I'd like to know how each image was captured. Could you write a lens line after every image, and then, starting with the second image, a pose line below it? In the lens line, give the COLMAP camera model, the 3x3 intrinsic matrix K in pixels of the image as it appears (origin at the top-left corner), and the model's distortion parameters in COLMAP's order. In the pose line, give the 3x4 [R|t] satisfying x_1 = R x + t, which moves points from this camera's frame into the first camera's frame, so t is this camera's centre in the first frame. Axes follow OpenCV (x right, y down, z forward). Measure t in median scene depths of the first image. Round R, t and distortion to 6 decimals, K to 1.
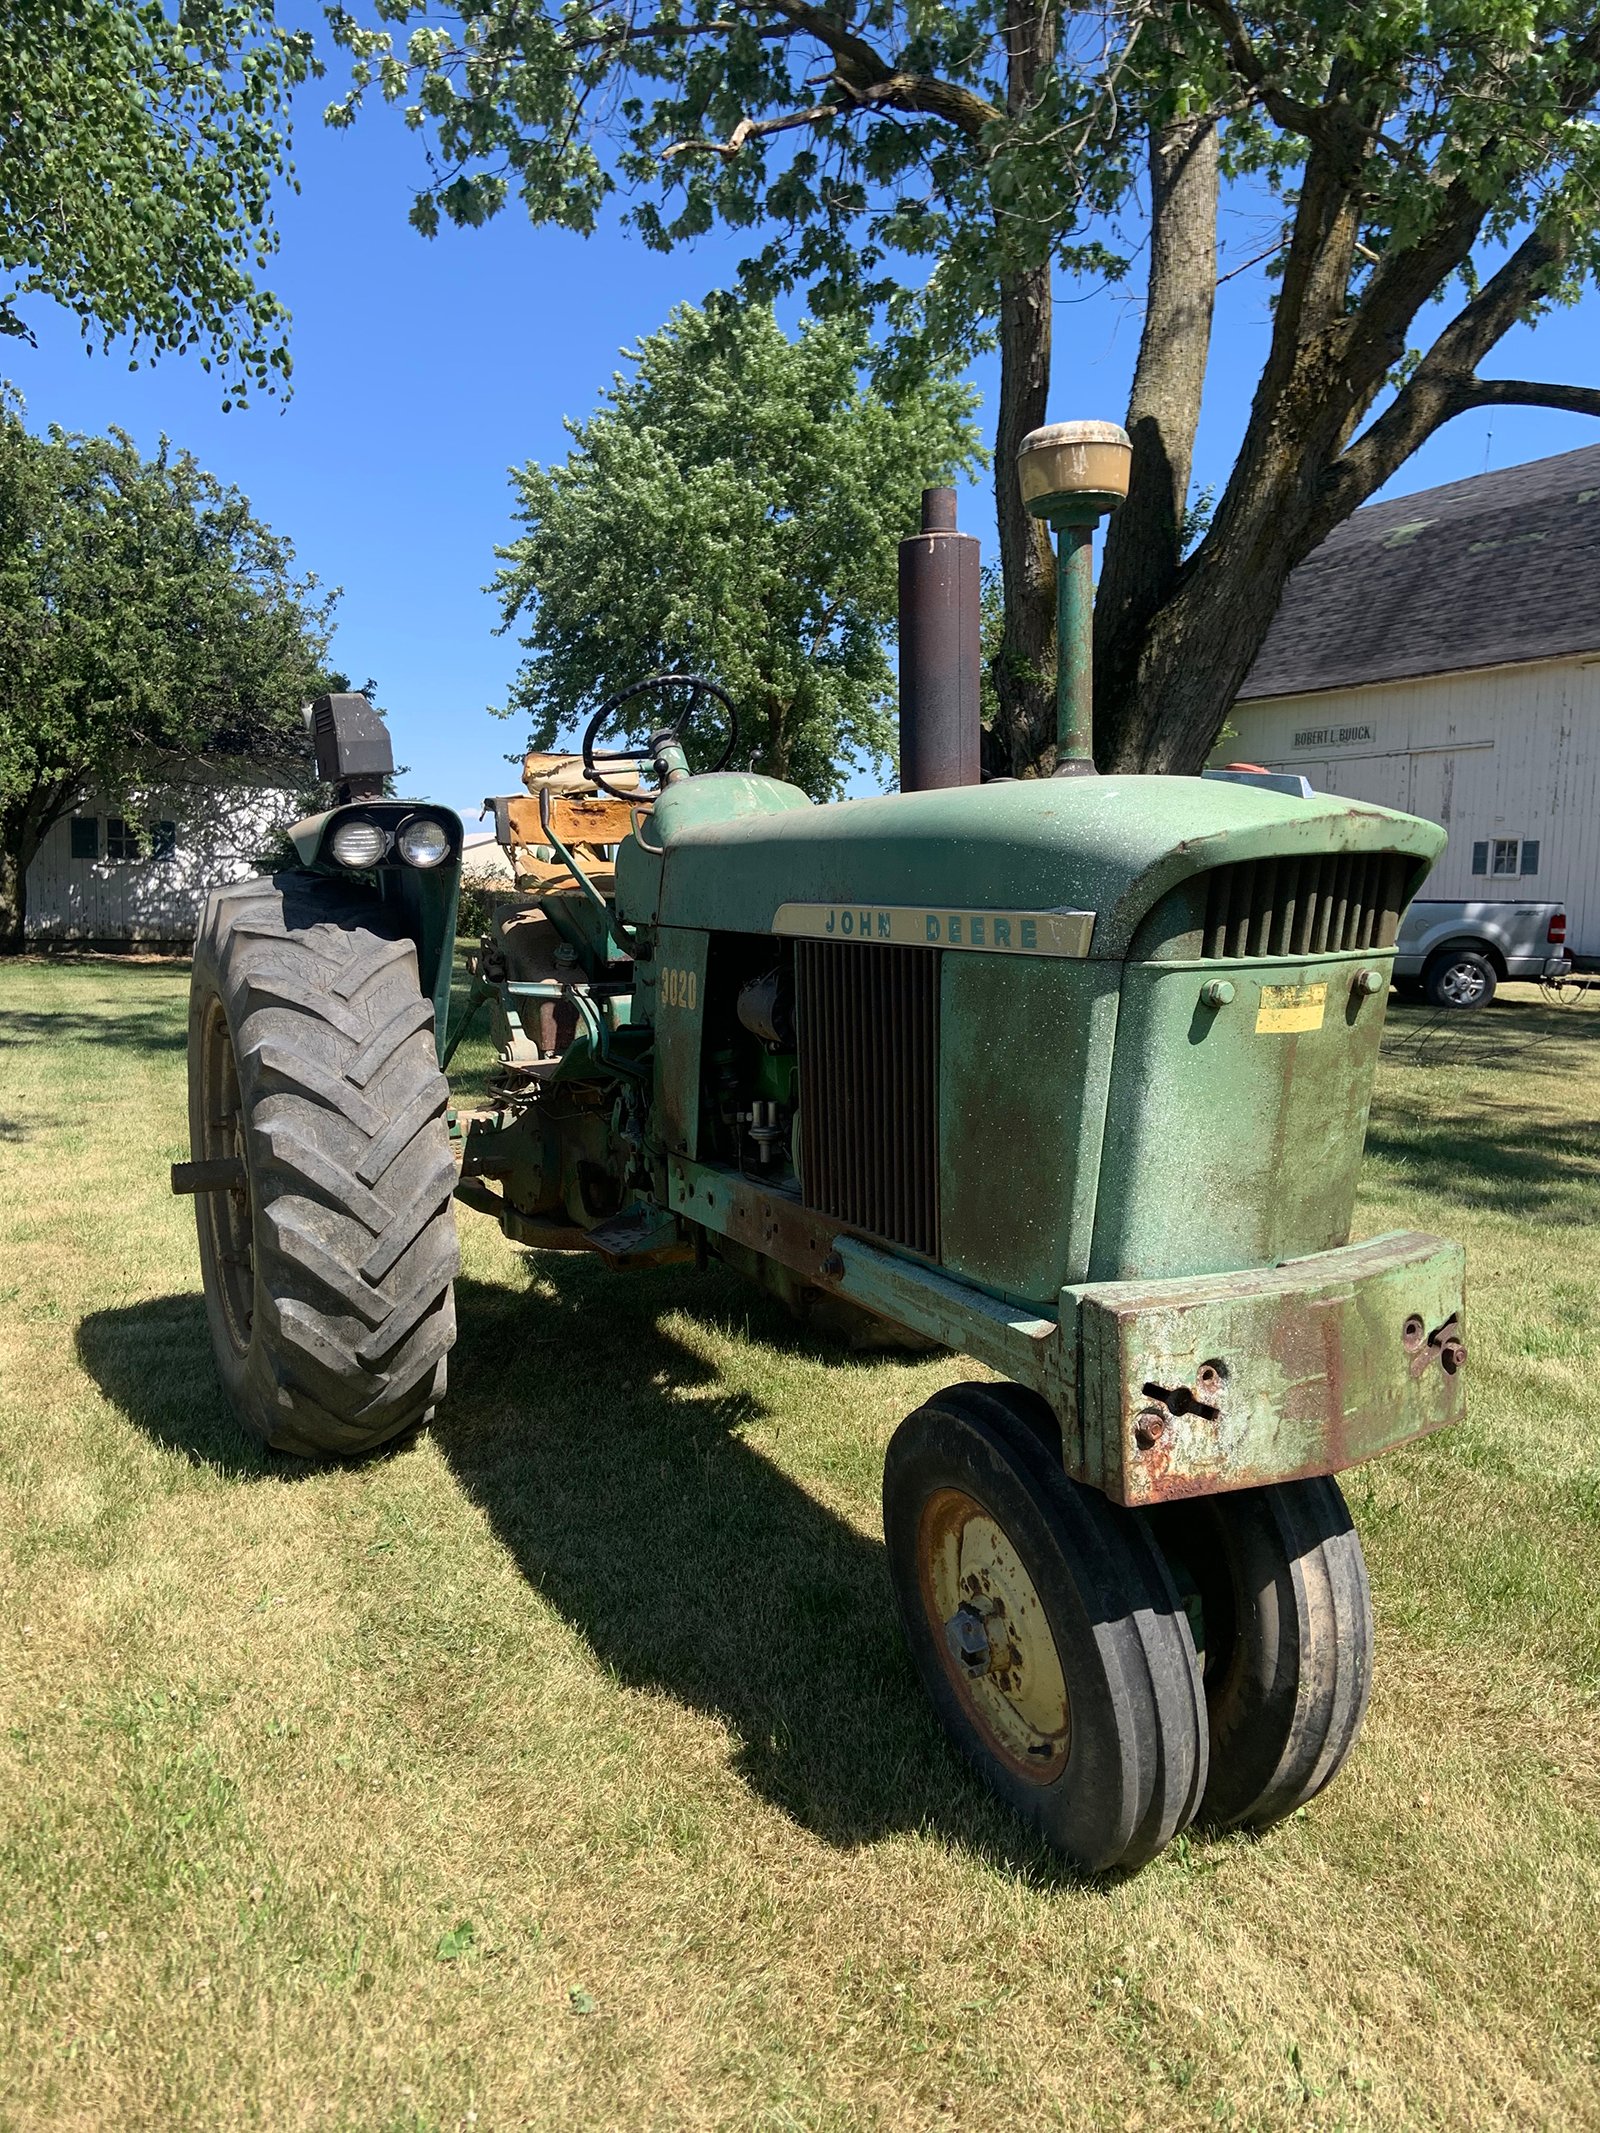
lens RADIAL K [[1609.5, 0, 809.5], [0, 1609.5, 1036.4], [0, 0, 1]] dist [0.101319, -0.130621]
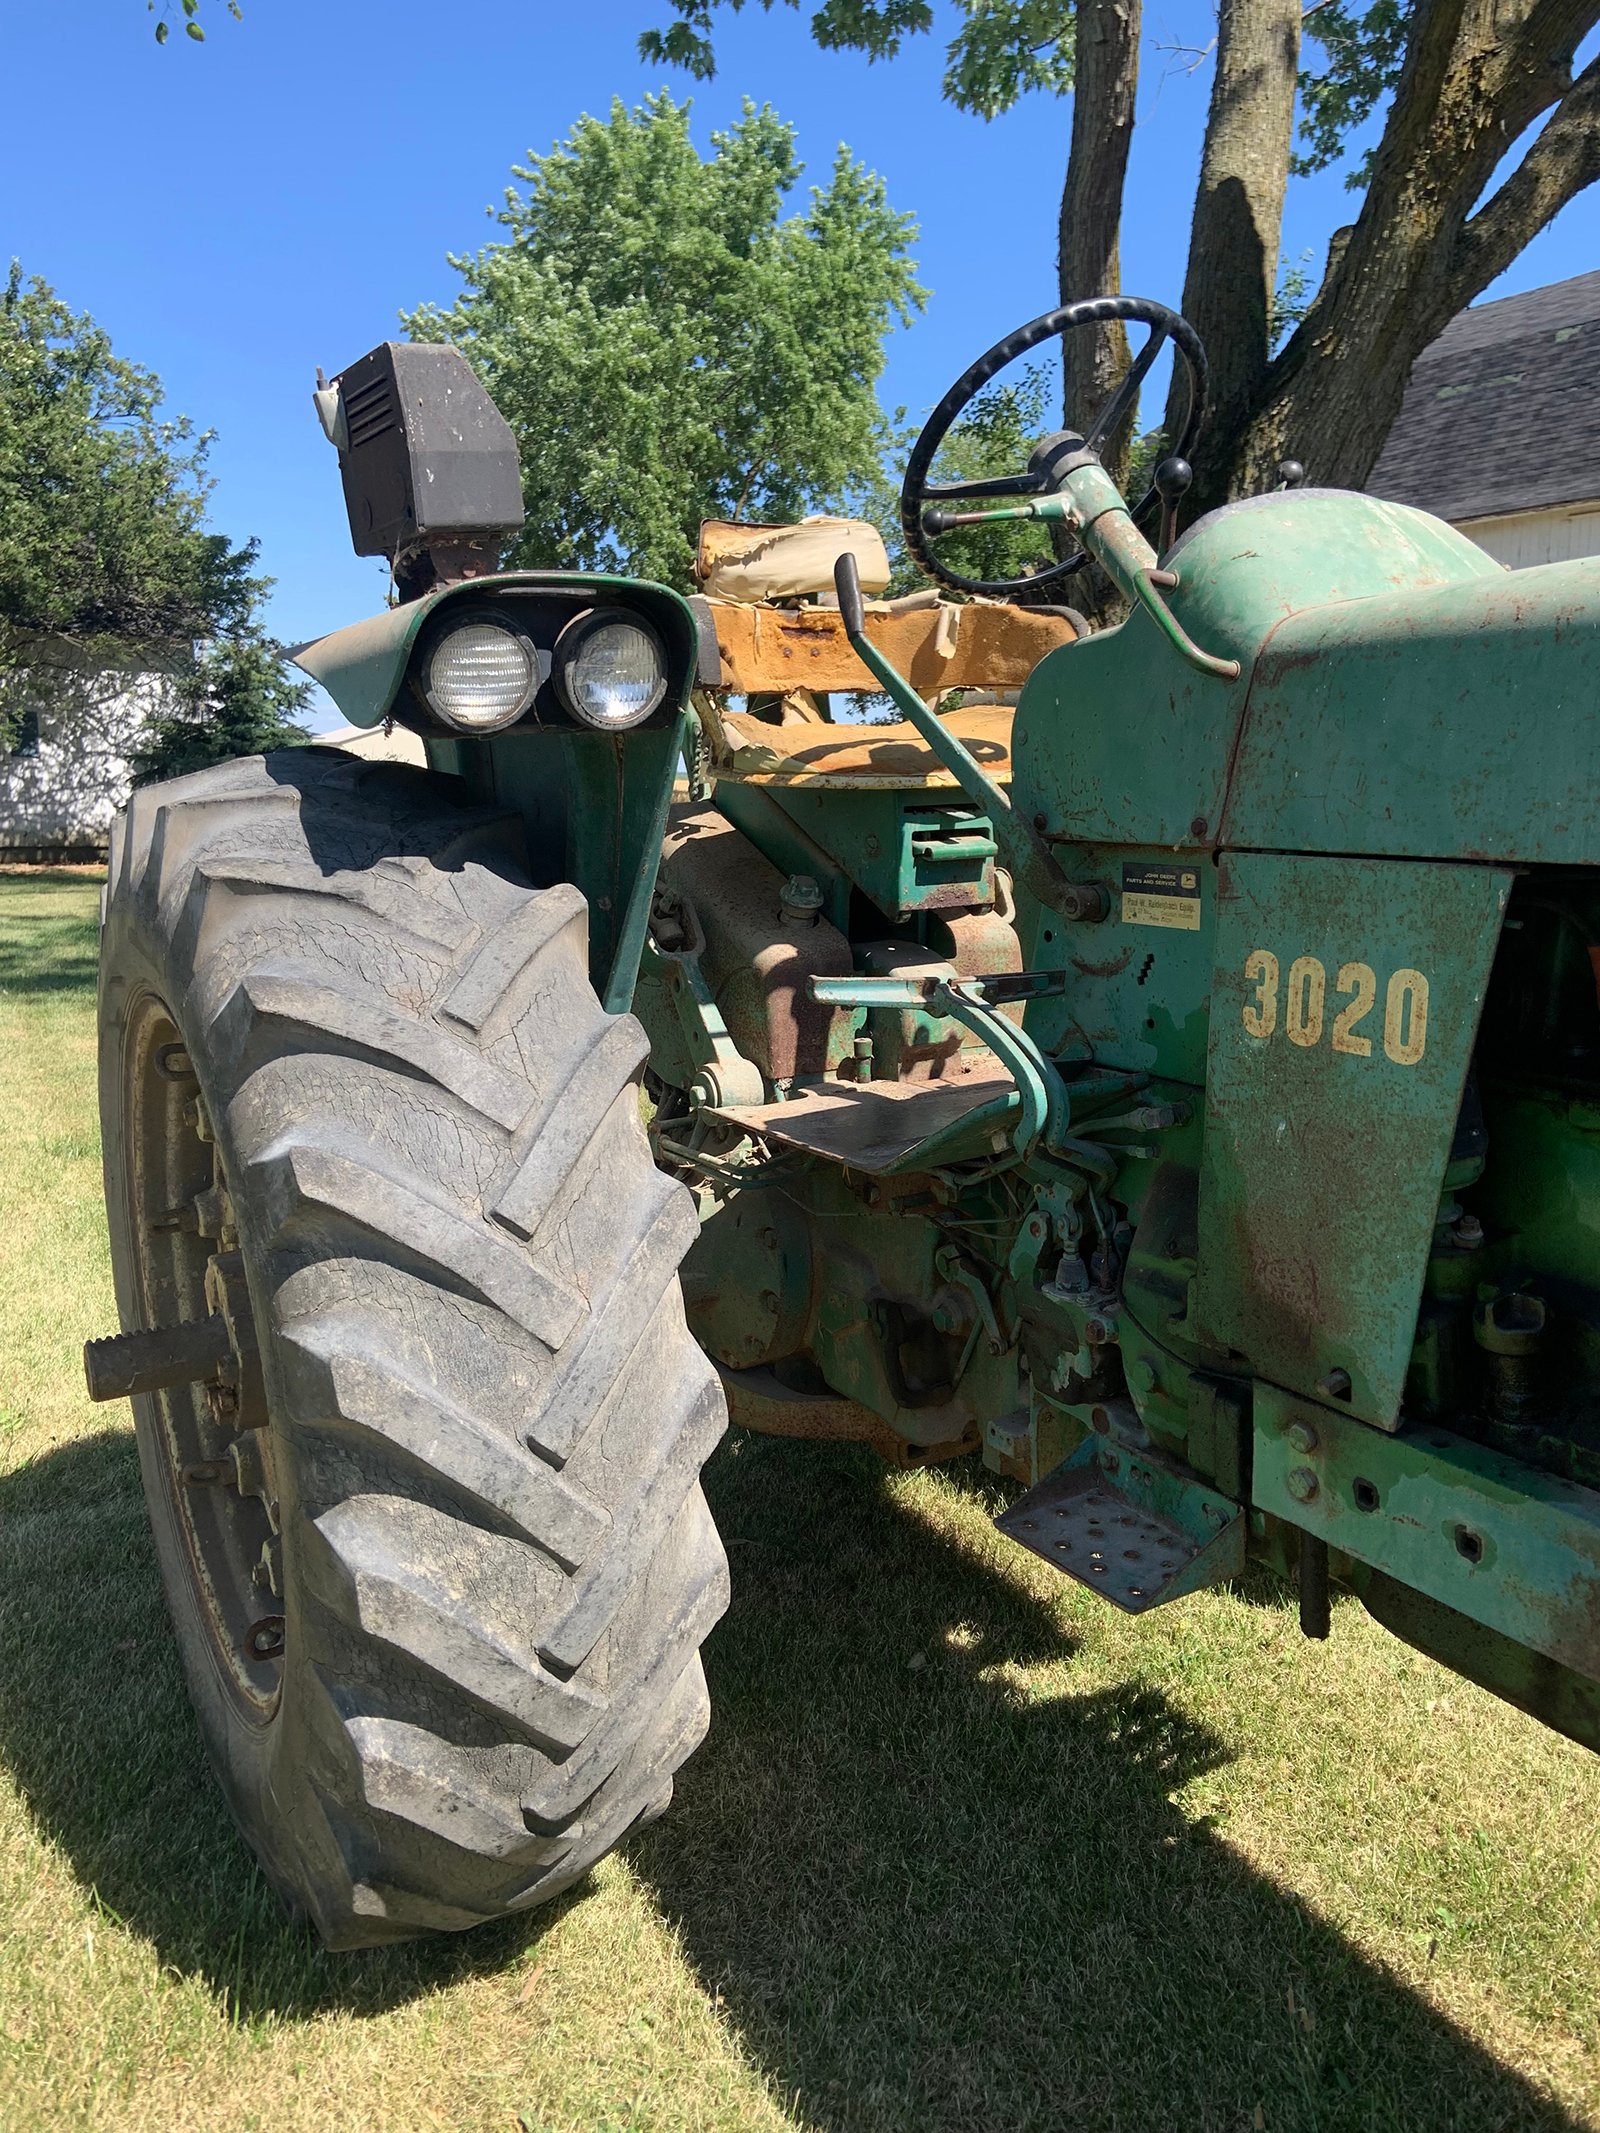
lens RADIAL K [[1697.7, 0, 796.5], [0, 1697.7, 1053.6], [0, 0, 1]] dist [0.122348, -0.189815]
pose [[0.999073, -0.025387, 0.034767, -0.175287], [0.022939, 0.997347, 0.069082, -0.038297], [-0.036429, -0.068221, 0.997005, 0.434974]]
